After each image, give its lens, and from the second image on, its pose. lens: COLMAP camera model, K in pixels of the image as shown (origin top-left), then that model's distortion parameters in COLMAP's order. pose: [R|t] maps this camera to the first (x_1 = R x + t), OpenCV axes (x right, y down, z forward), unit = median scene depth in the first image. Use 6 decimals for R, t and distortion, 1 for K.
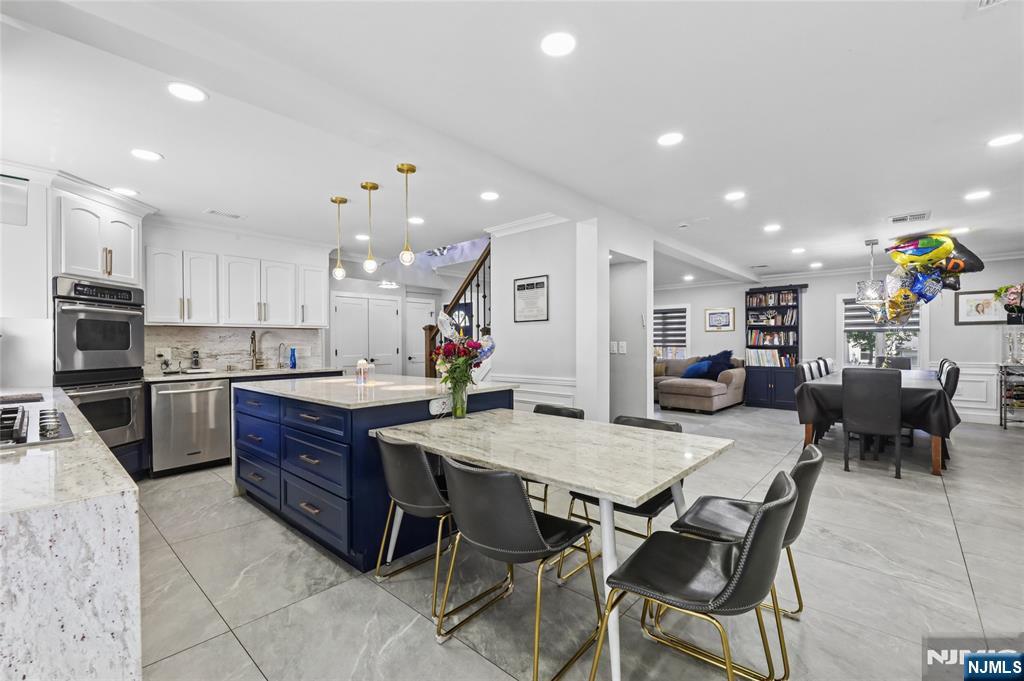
lens RADIAL K [[431.9, 0, 515.9], [0, 431.9, 341.8], [0, 0, 1]] dist [-0.000461, -0.000095]
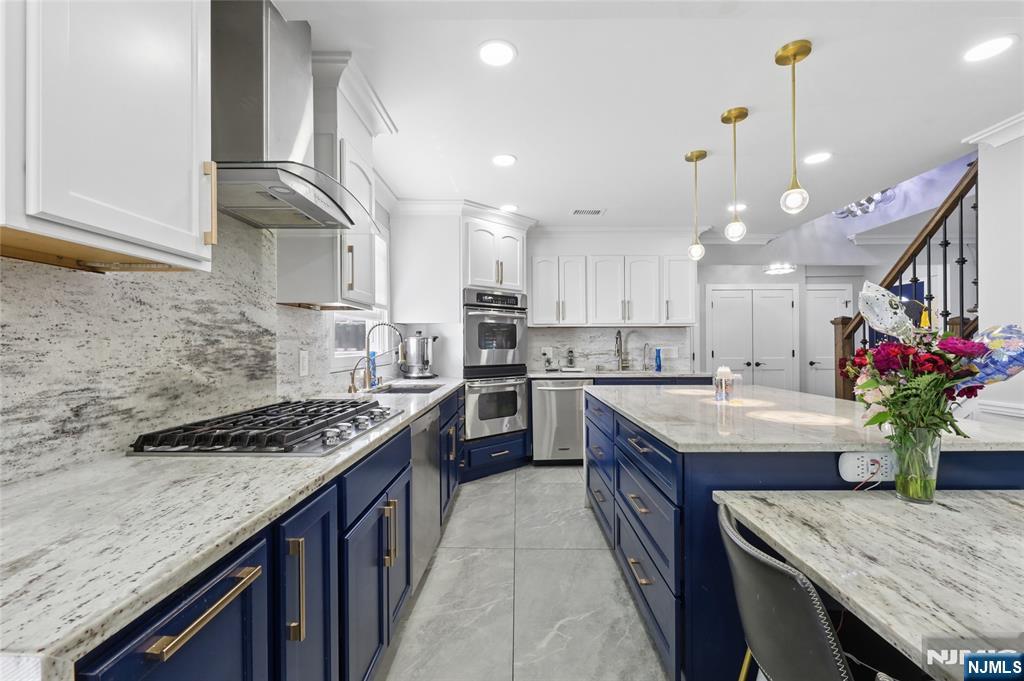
lens RADIAL K [[431.9, 0, 515.9], [0, 431.9, 341.8], [0, 0, 1]] dist [-0.000461, -0.000095]
pose [[0.661656, -0.000840, -0.749807, -0.045429], [0.000335, 1.000000, -0.000826, 0.001077], [0.749807, 0.000295, 0.661656, 0.242593]]
